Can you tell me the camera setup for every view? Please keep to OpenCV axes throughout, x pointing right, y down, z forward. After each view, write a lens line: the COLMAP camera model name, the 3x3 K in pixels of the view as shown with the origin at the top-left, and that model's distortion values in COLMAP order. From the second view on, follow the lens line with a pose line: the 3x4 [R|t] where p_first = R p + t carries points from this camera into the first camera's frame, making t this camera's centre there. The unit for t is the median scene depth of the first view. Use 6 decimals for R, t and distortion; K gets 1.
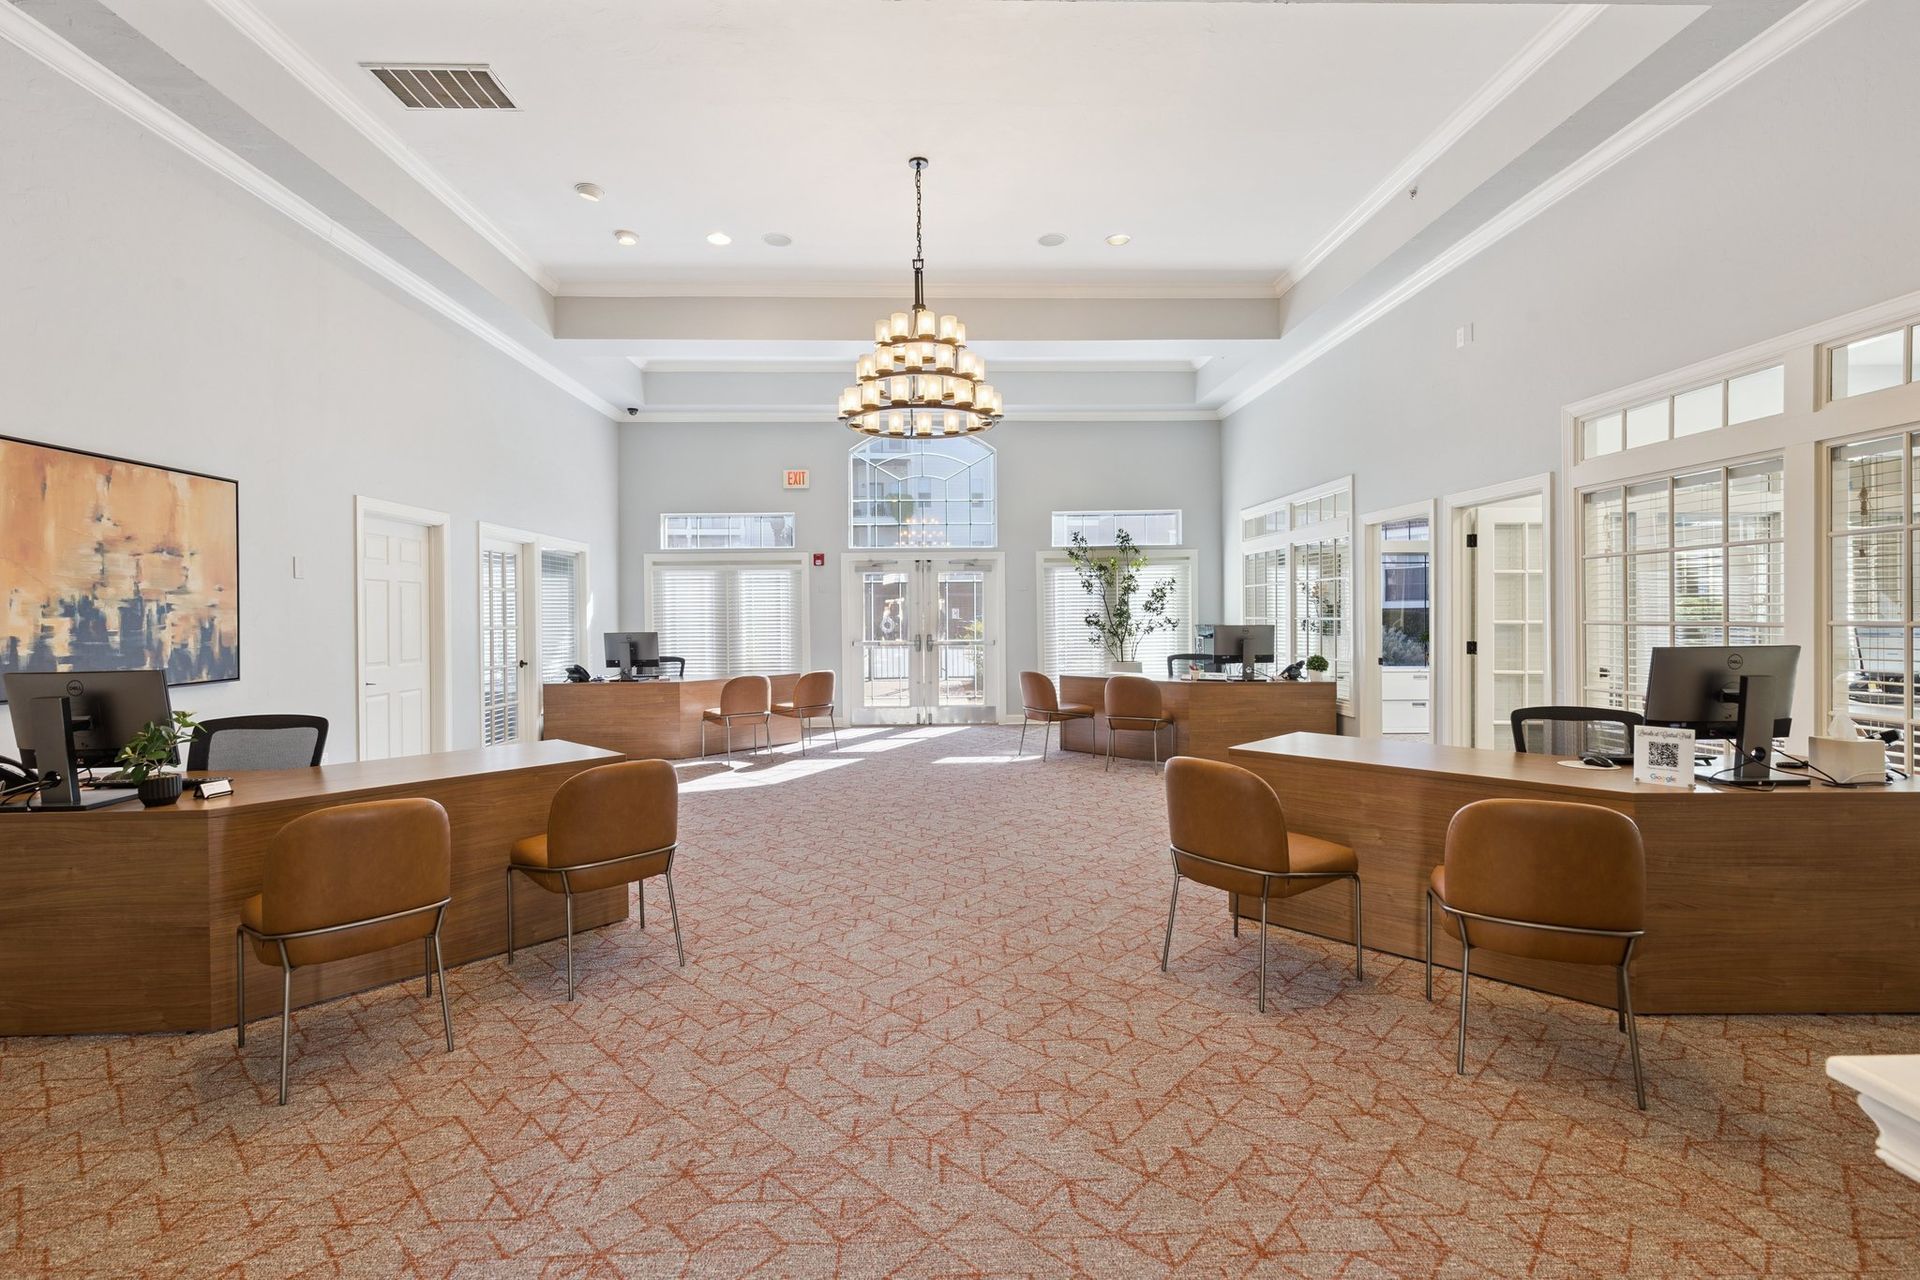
lens RADIAL K [[867.3, 0, 907.5], [0, 867.3, 616.9], [0, 0, 1]] dist [0.006000, -0.001555]
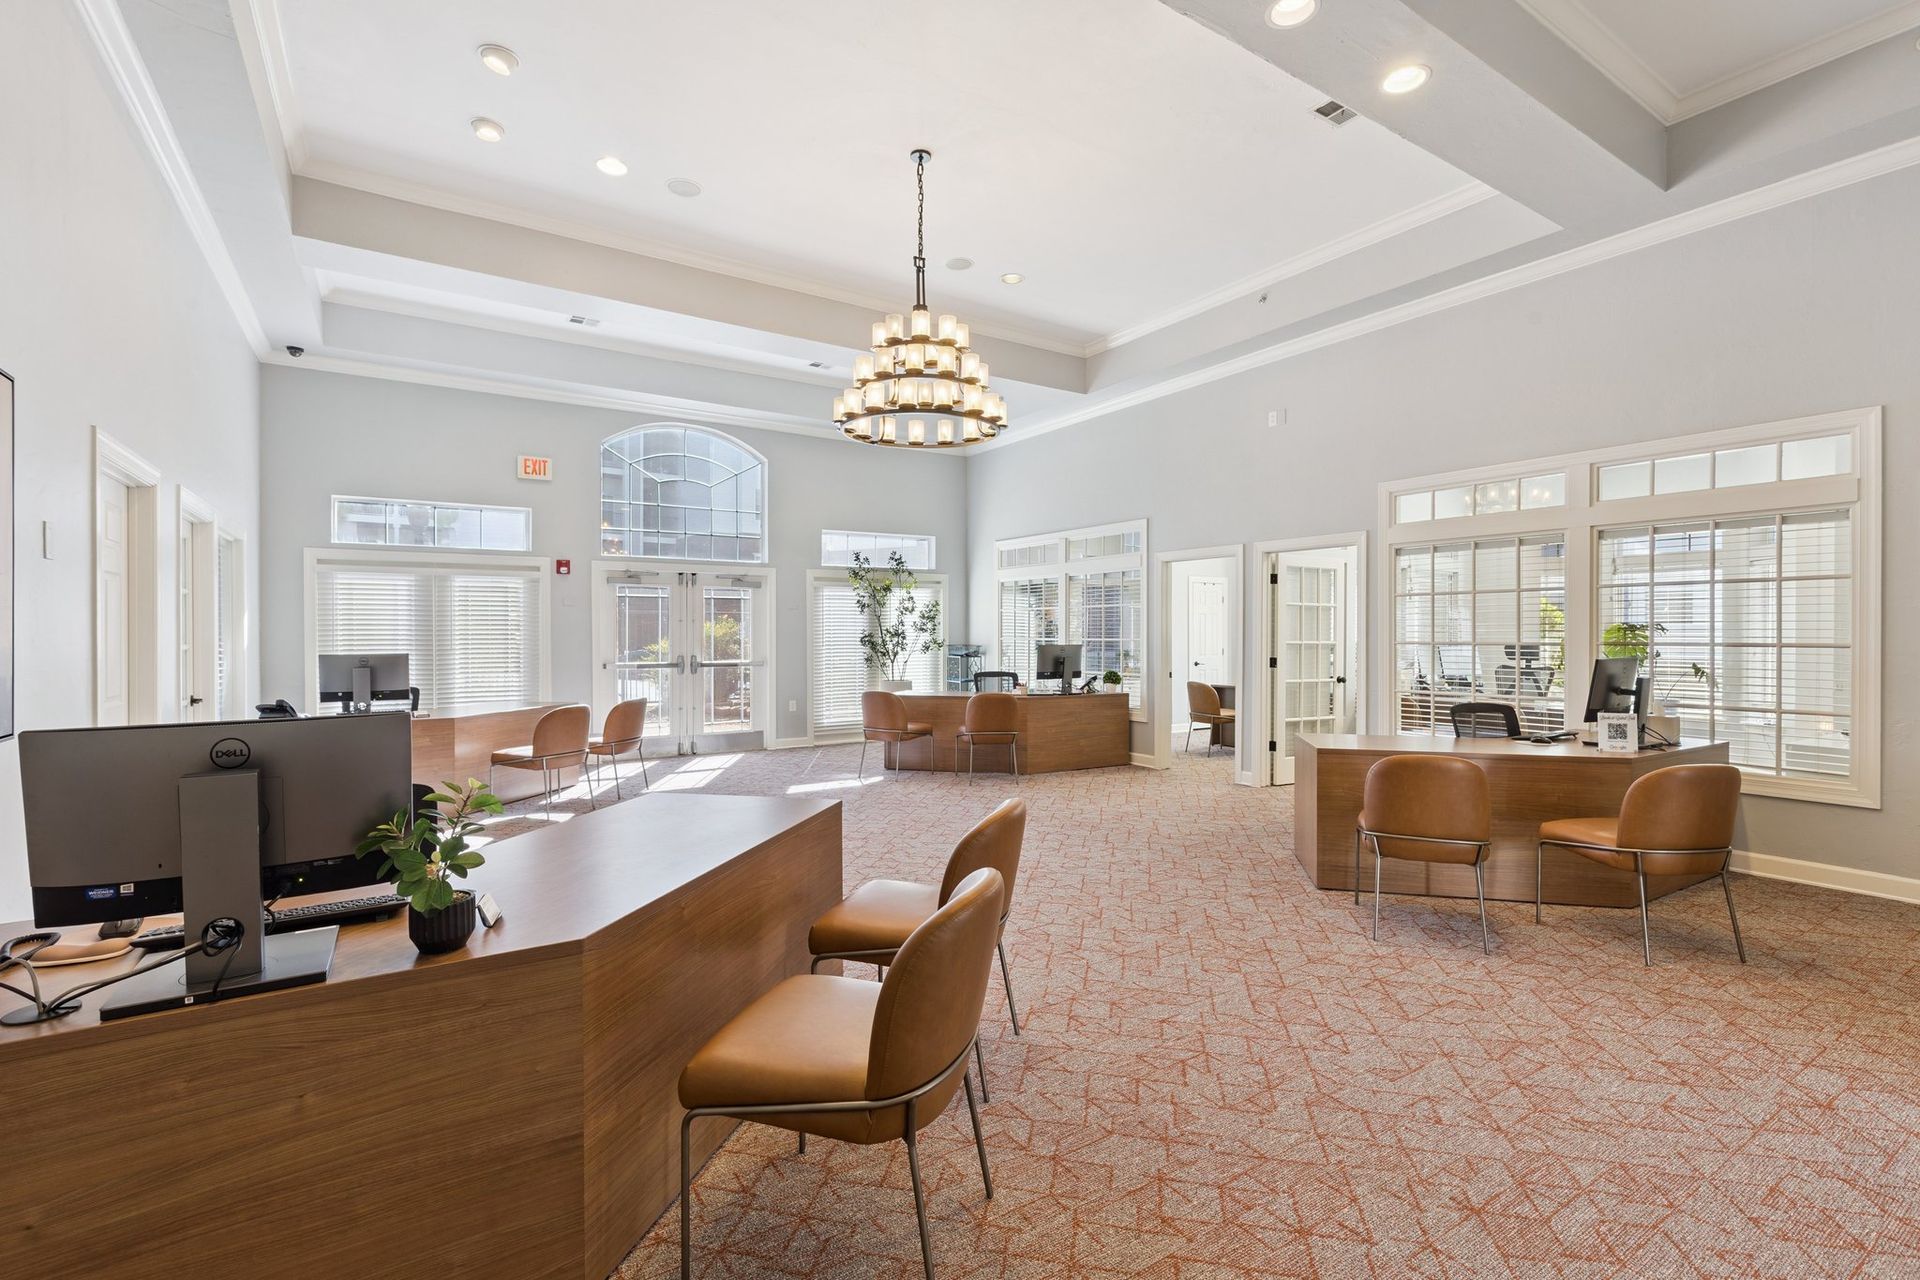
lens RADIAL K [[867.3, 0, 950.5], [0, 867.3, 637.2], [0, 0, 1]] dist [0.006000, -0.001555]
pose [[0.851871, 0.007247, 0.523701, -0.427556], [-0.006432, 0.999974, -0.003375, 0.005382], [-0.523712, -0.000494, 0.851895, 0.165146]]
